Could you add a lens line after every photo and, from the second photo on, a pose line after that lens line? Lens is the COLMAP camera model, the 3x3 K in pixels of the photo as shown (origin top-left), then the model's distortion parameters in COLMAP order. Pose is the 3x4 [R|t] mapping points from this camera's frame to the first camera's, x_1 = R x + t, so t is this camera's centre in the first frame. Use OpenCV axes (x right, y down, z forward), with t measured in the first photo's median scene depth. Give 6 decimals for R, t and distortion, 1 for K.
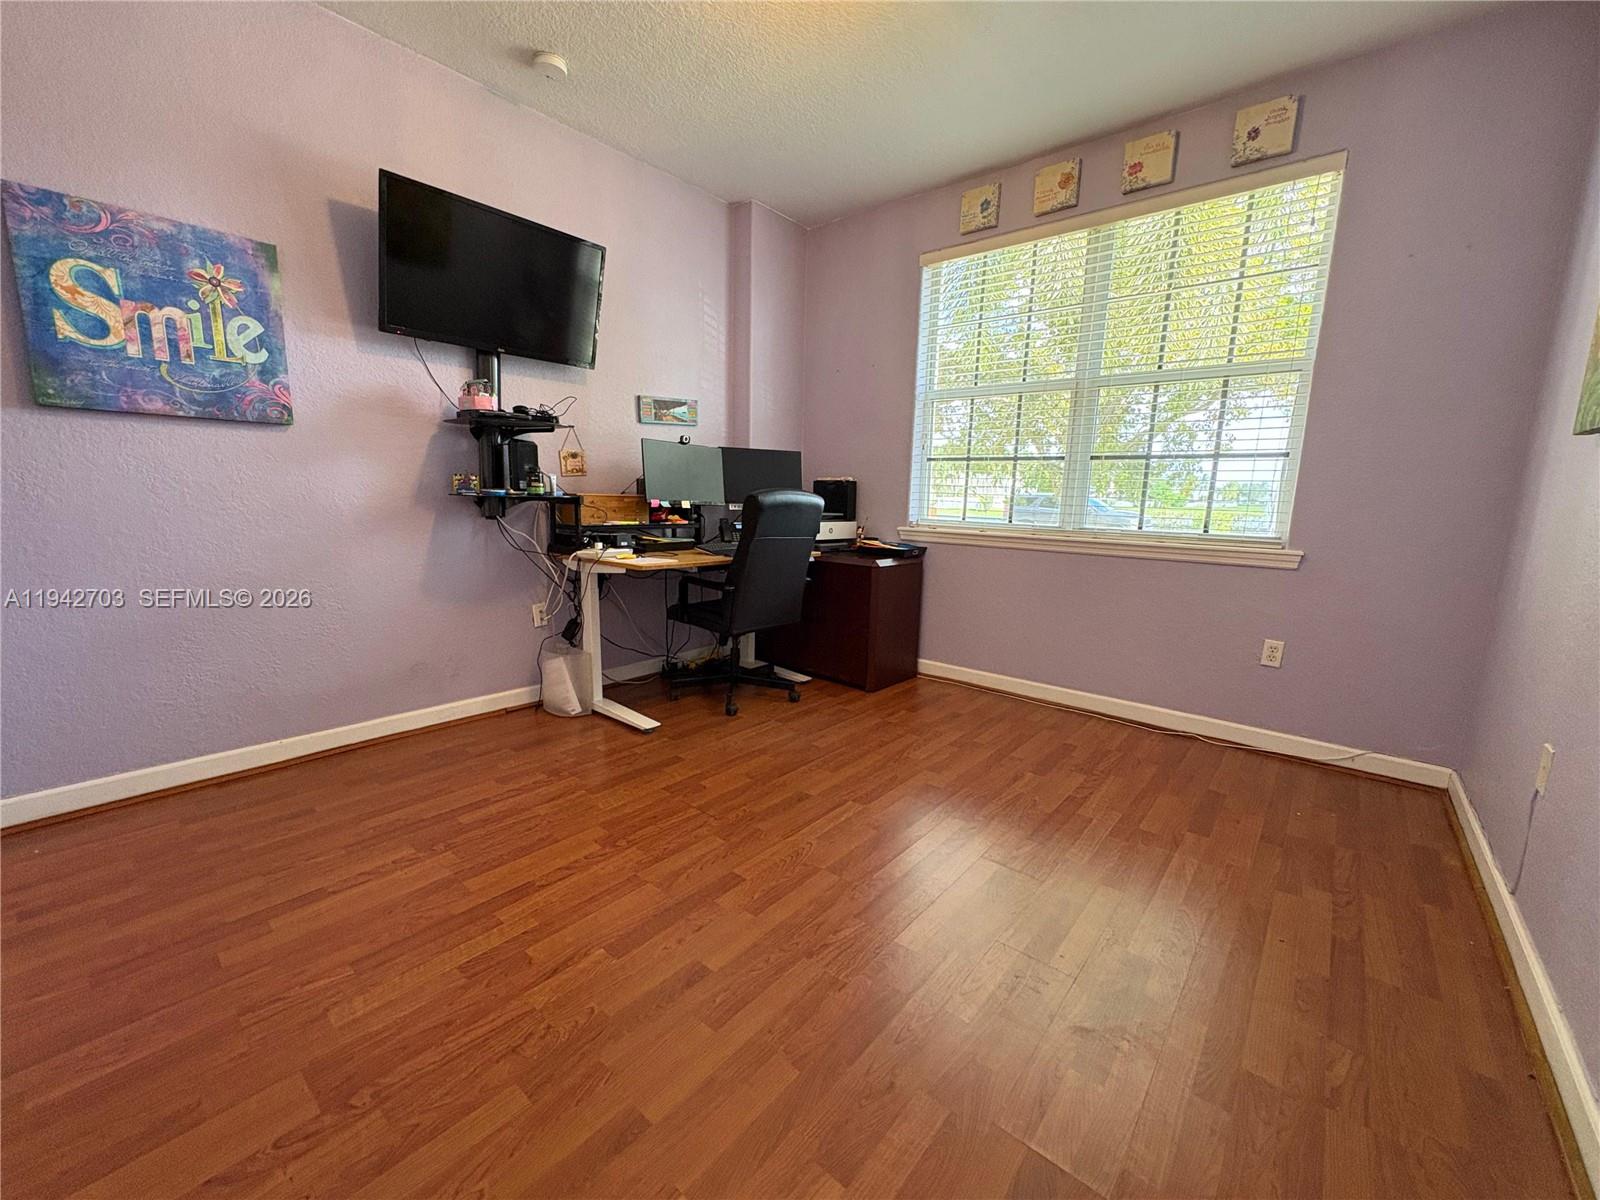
lens RADIAL K [[638.5, 0, 799.9], [0, 638.5, 601.1], [0, 0, 1]] dist [-0.002504, -0.000450]
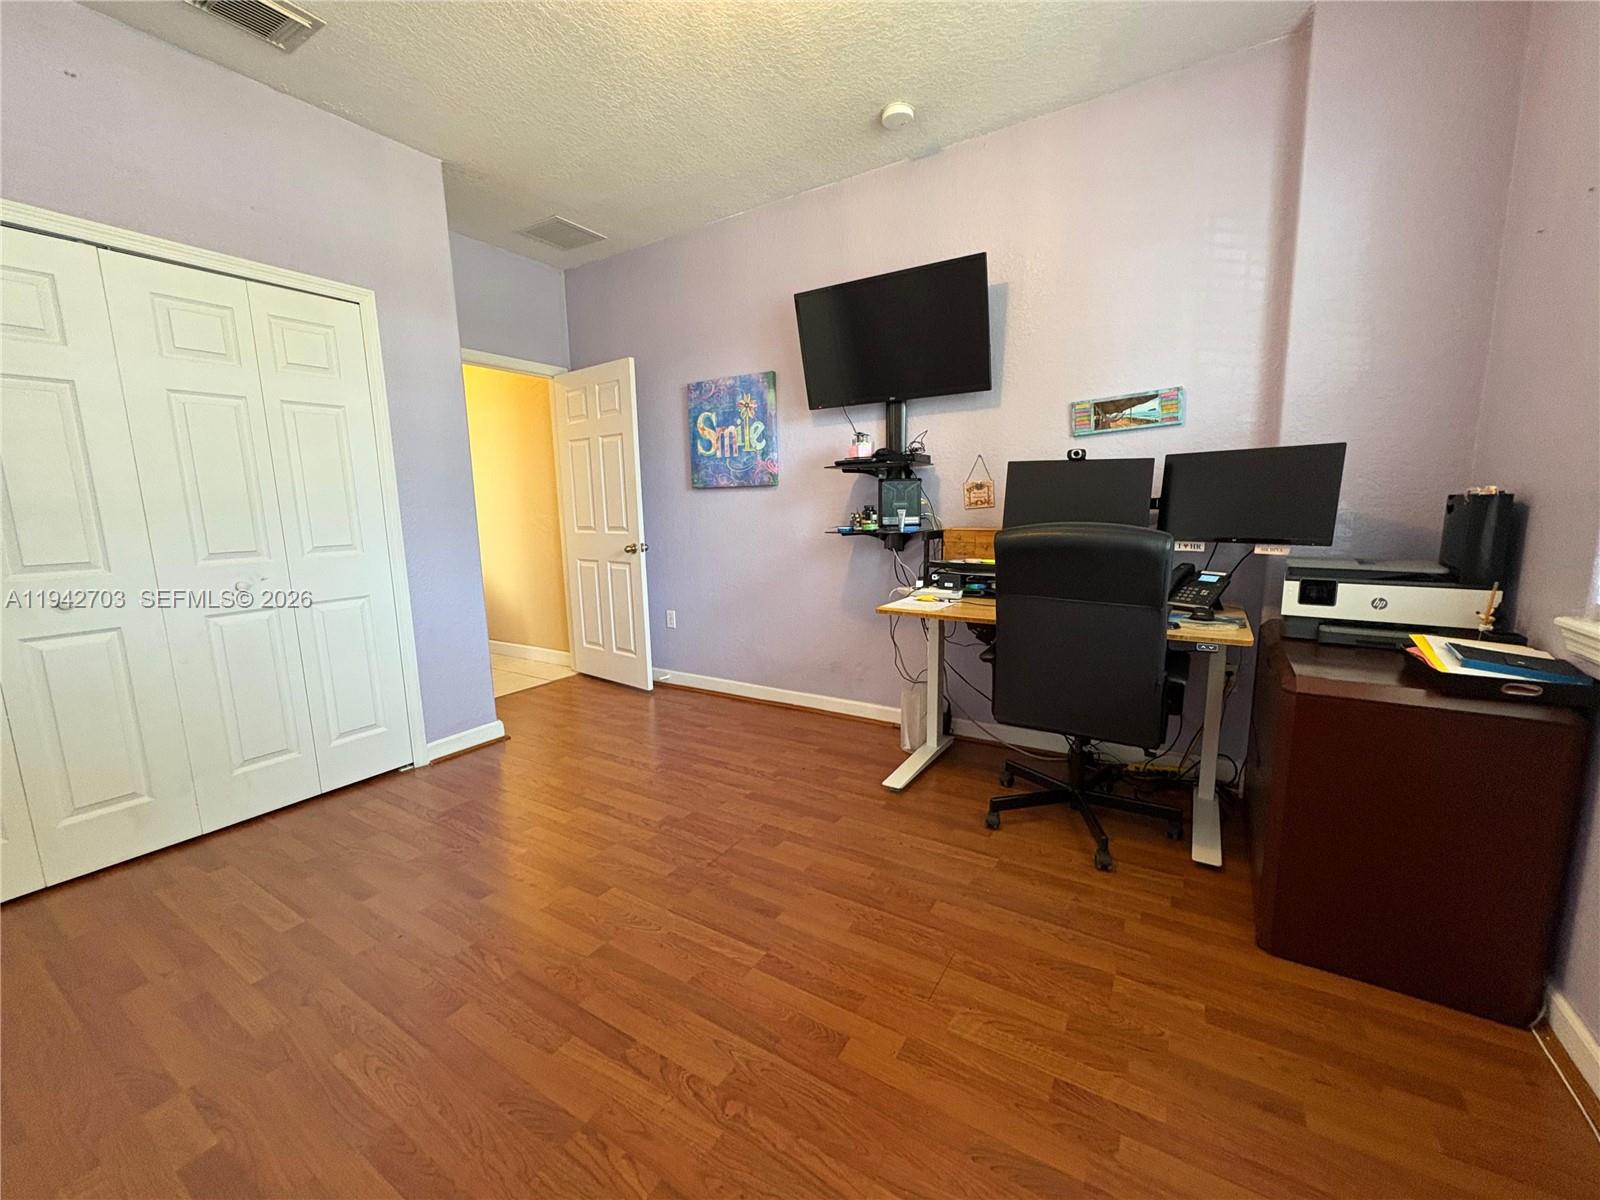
lens RADIAL K [[638.5, 0, 799.5], [0, 638.5, 600.1], [0, 0, 1]] dist [-0.002504, -0.000450]
pose [[0.147556, 0.120395, -0.981699, 0.786415], [-0.141249, 0.984955, 0.099564, -0.175152], [0.978916, 0.123973, 0.162341, 0.890933]]
